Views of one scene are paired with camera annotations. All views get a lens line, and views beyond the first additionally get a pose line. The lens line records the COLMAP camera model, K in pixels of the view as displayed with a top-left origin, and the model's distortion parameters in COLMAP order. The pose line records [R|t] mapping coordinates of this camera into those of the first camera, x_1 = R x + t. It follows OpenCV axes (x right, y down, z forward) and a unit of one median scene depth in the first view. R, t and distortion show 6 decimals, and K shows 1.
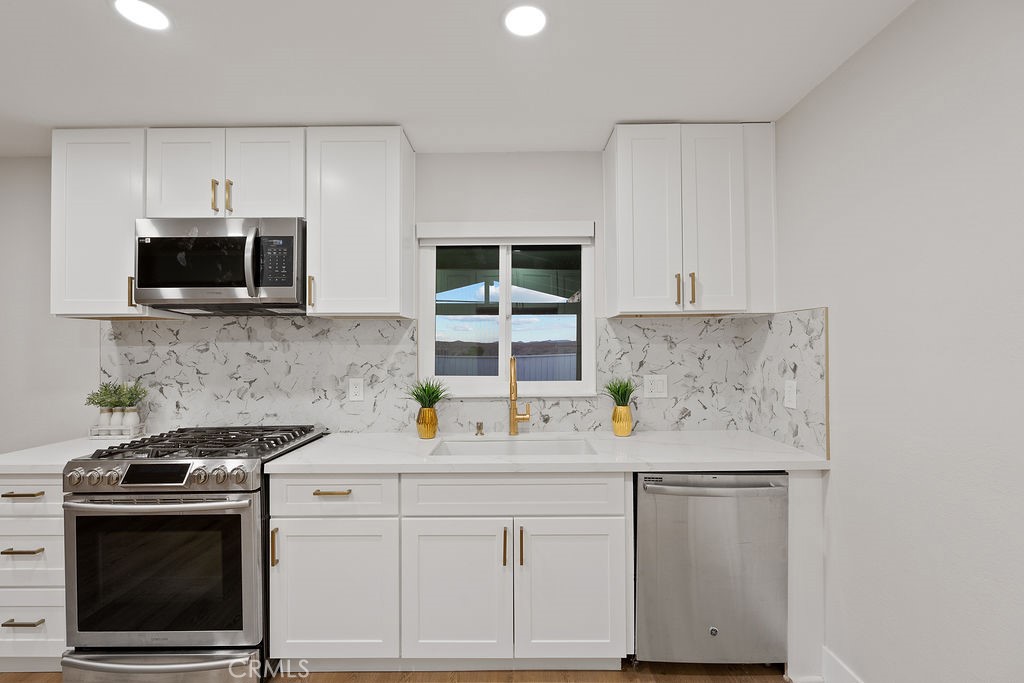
lens RADIAL K [[459.0, 0, 512.0], [0, 459.0, 341.5], [0, 0, 1]] dist [0.001618, 0.000491]
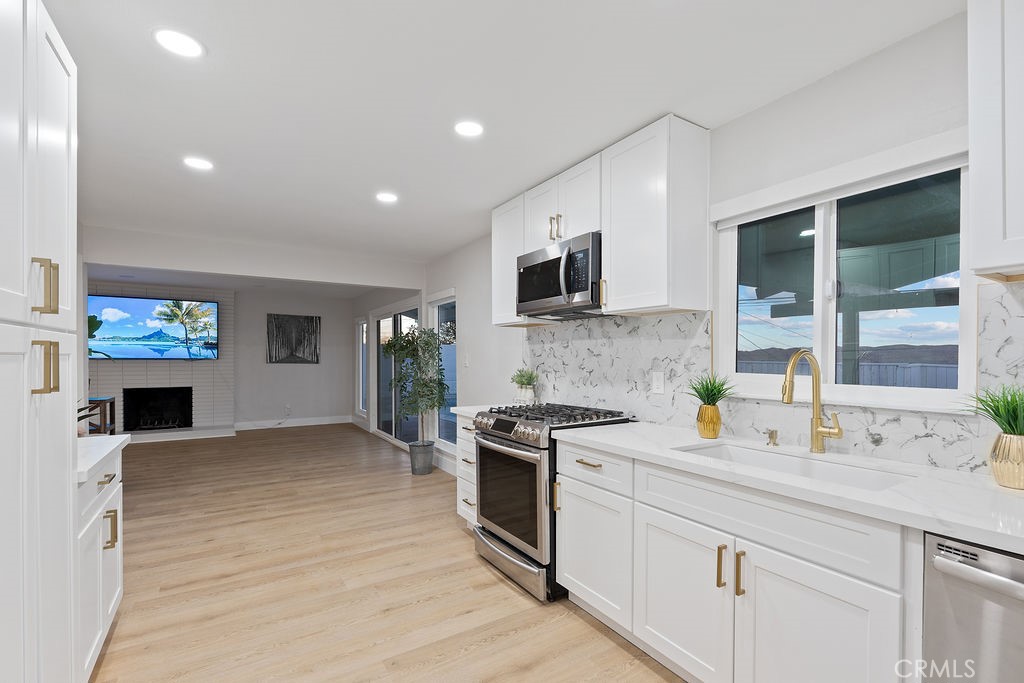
lens RADIAL K [[464.7, 0, 511.0], [0, 464.7, 364.3], [0, 0, 1]] dist [0.002405, 0.000416]
pose [[0.529113, 0.019683, -0.848323, 0.387923], [0.004435, 0.999653, 0.025961, 0.034773], [0.848540, -0.017498, 0.528842, 0.163121]]
